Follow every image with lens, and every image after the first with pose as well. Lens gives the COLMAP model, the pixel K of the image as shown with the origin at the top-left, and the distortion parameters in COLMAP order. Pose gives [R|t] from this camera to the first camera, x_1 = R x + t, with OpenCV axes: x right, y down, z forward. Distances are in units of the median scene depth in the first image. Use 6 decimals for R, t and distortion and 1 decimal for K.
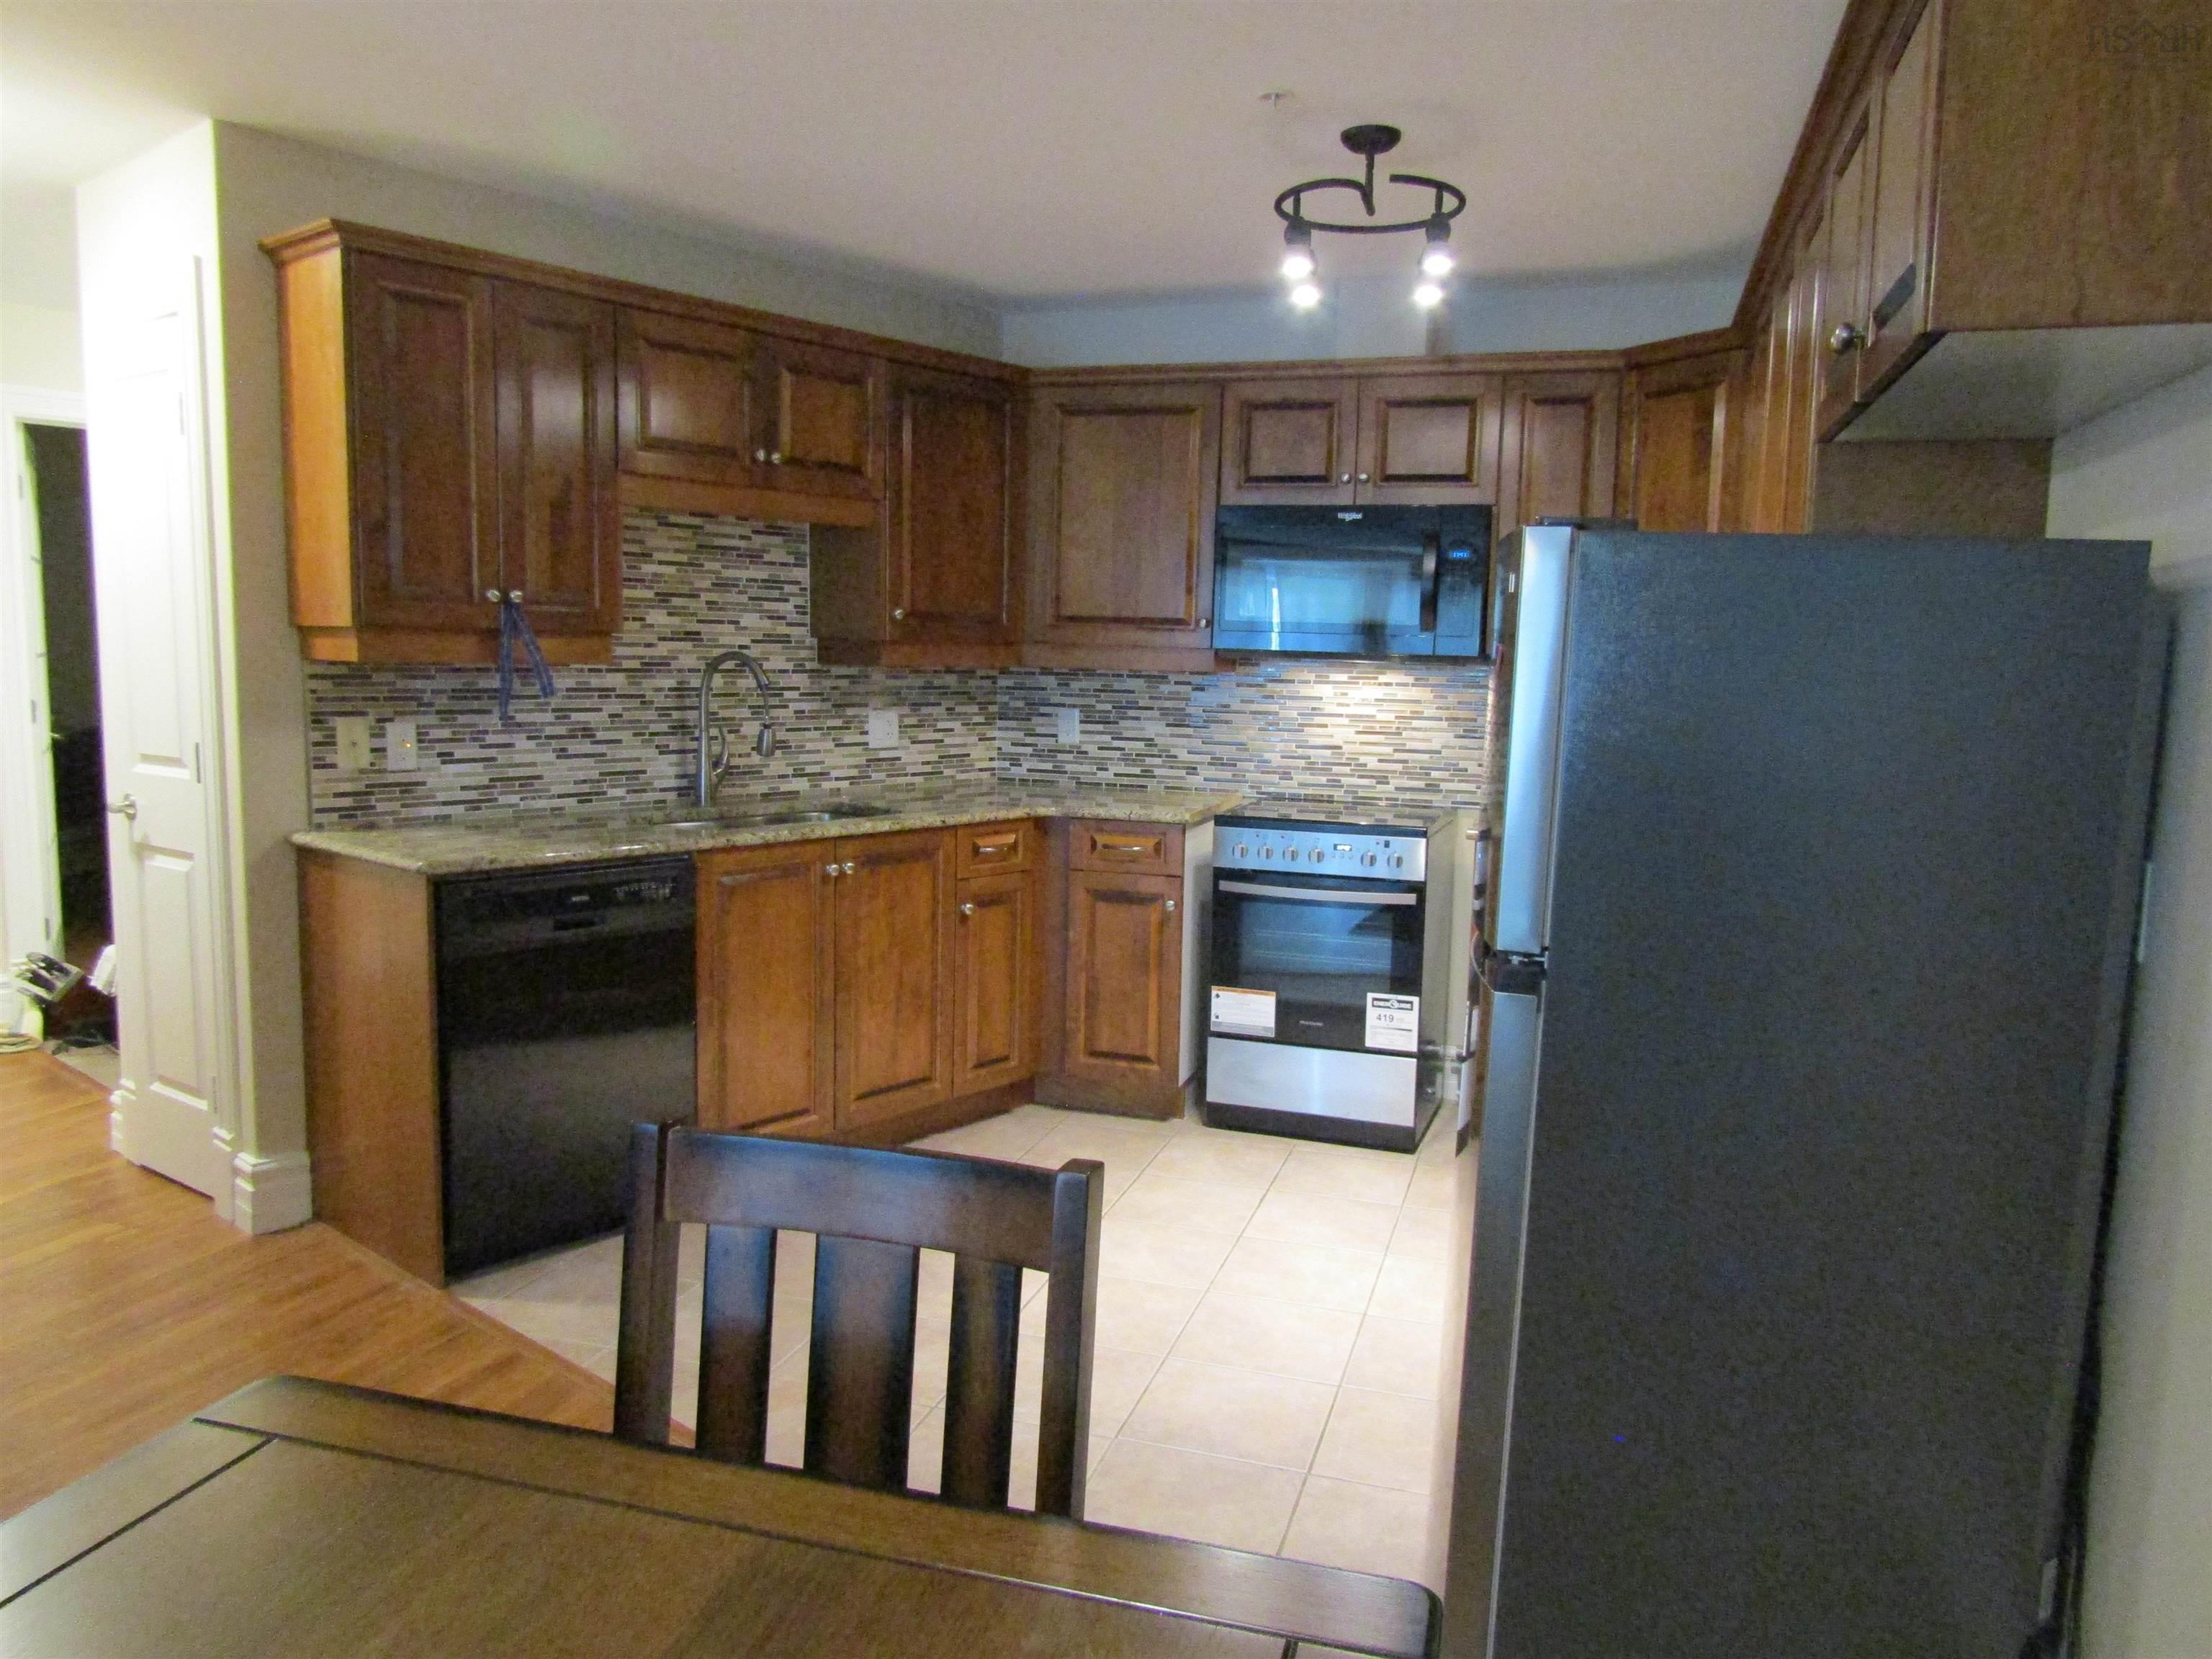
lens RADIAL K [[1560.4, 0, 1114.3], [0, 1560.4, 841.2], [0, 0, 1]] dist [-0.015044, 0.002962]
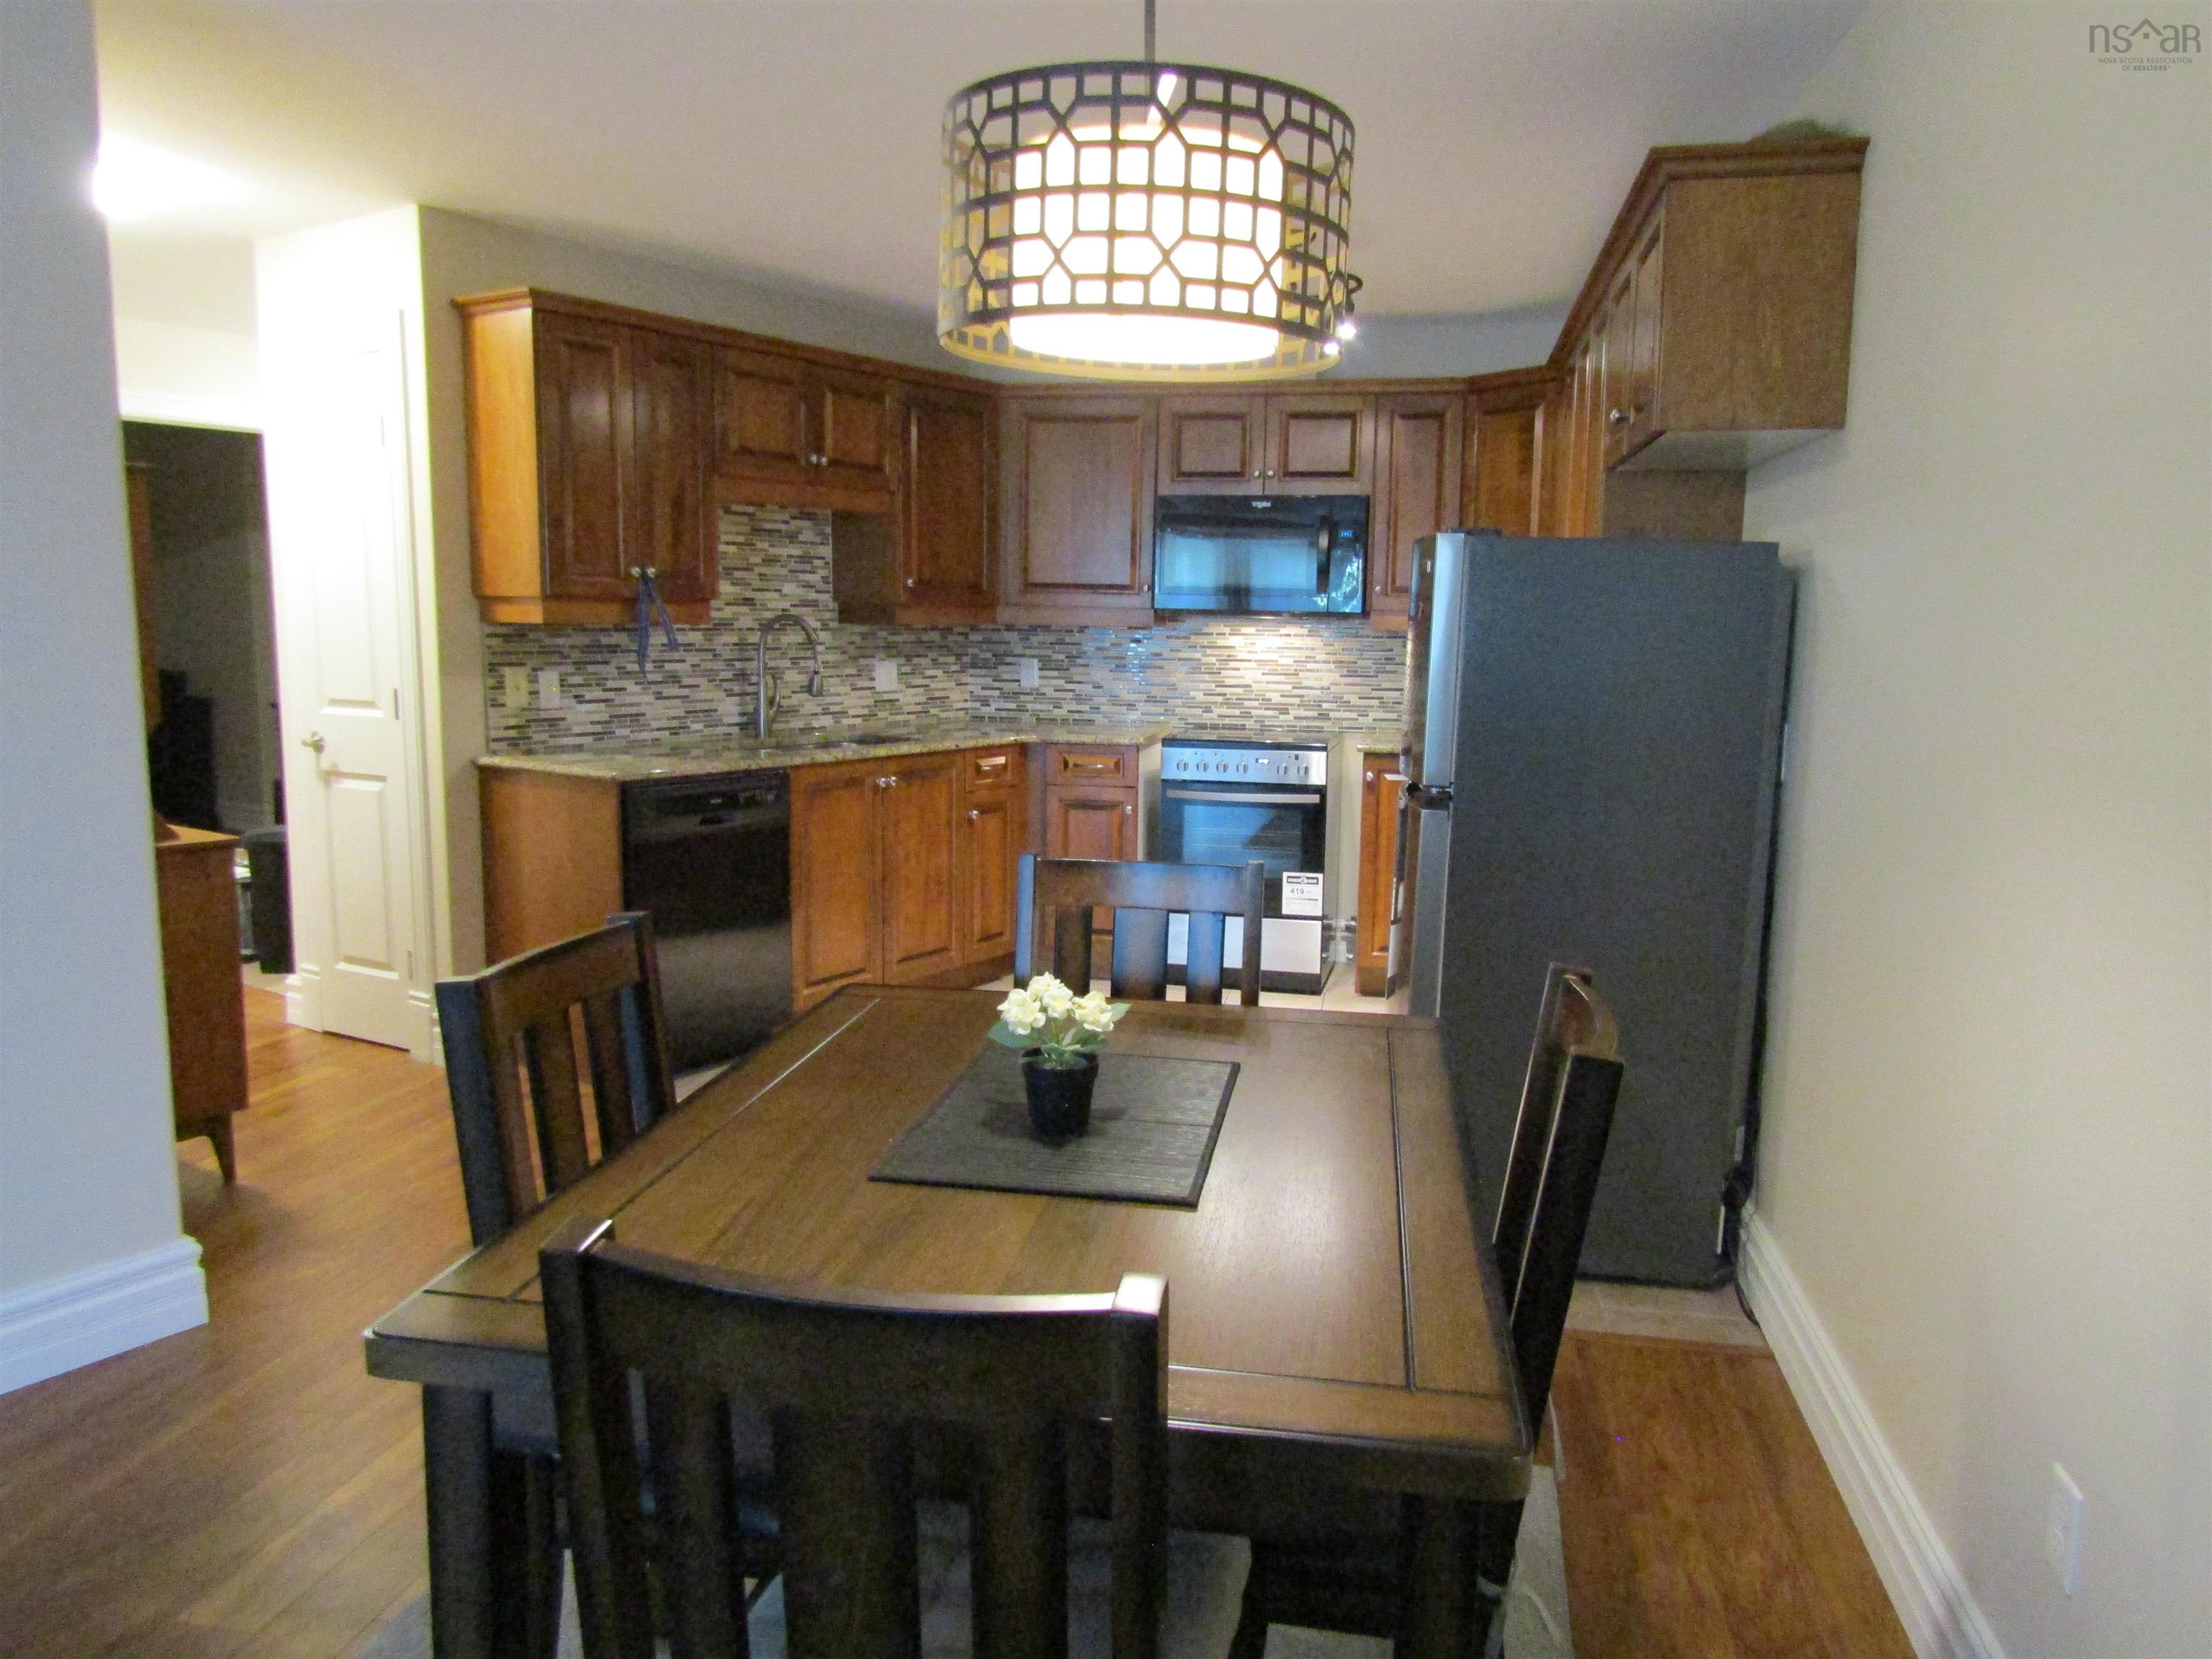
lens RADIAL K [[1560.4, 0, 1110.7], [0, 1560.4, 842.0], [0, 0, 1]] dist [-0.015044, 0.002962]
pose [[0.994194, -0.024017, 0.104889, -0.114636], [0.021426, 0.999439, 0.025757, 0.034575], [-0.105449, -0.023360, 0.994150, -0.273706]]
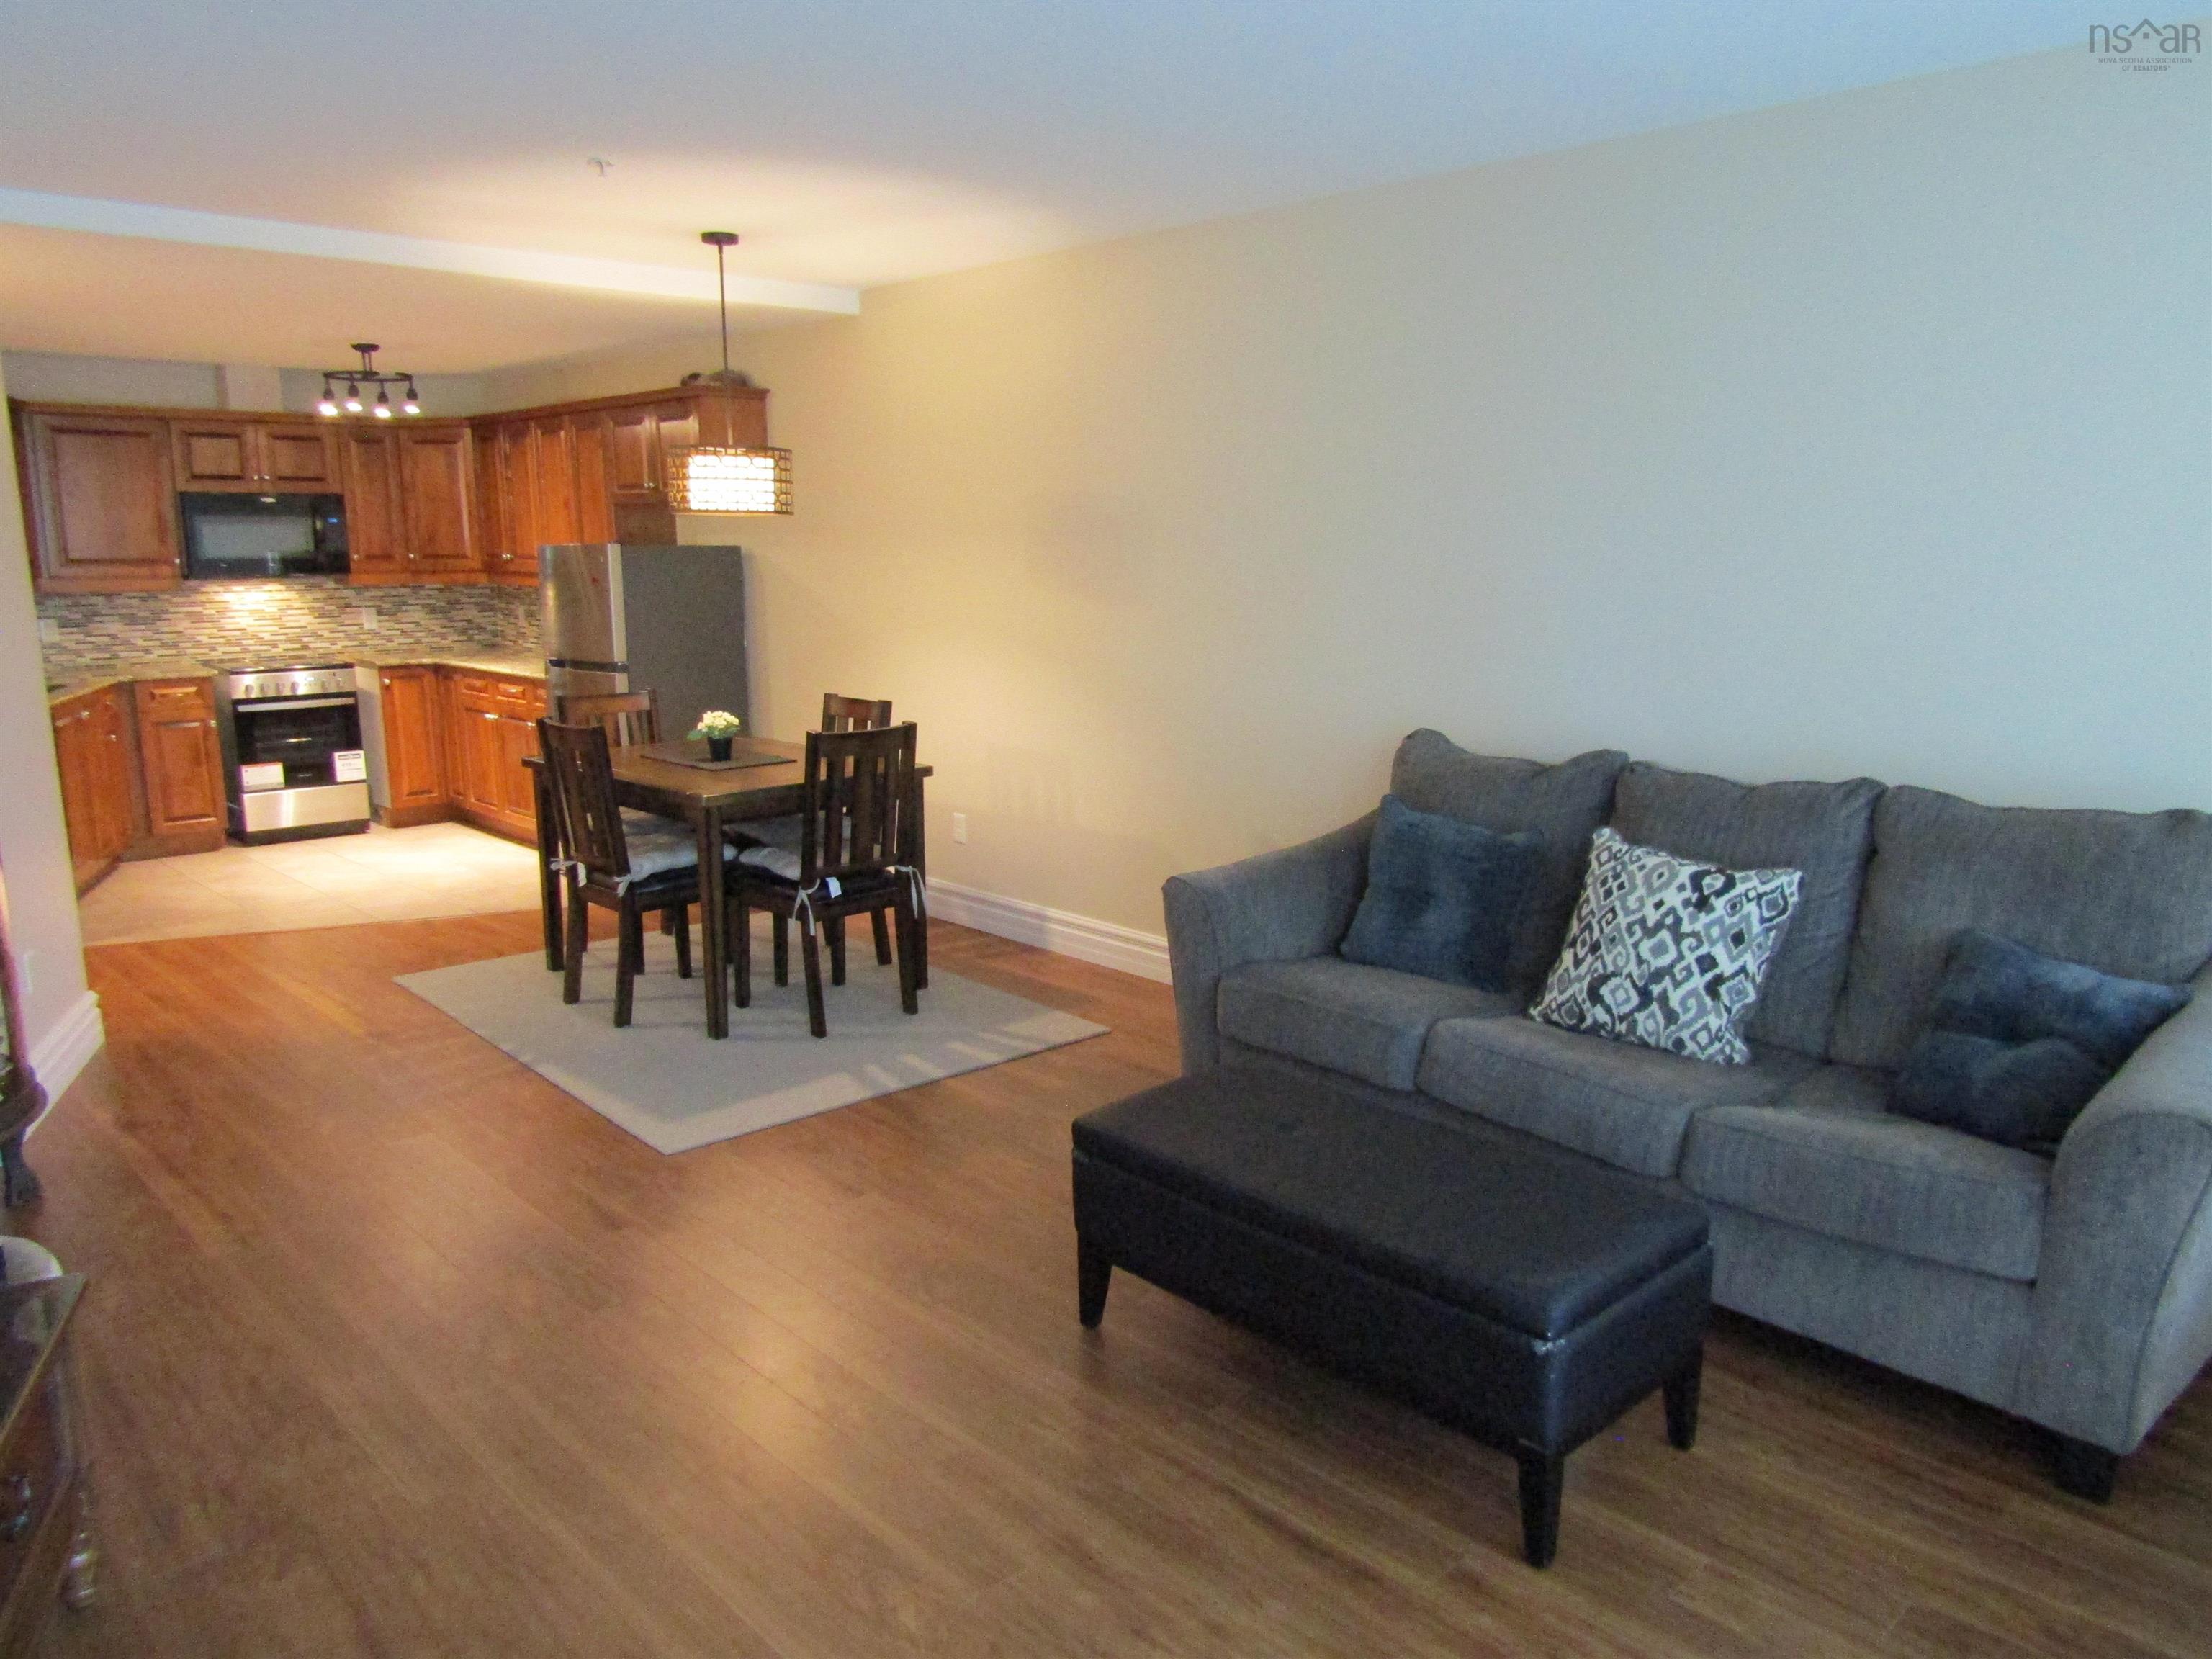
lens RADIAL K [[1560.4, 0, 1111.7], [0, 1560.4, 831.2], [0, 0, 1]] dist [-0.015044, 0.002962]
pose [[0.484352, -0.188809, 0.854256, -1.003327], [0.124213, 0.981384, 0.146480, 0.029532], [-0.866010, 0.035161, 0.498788, -0.757710]]
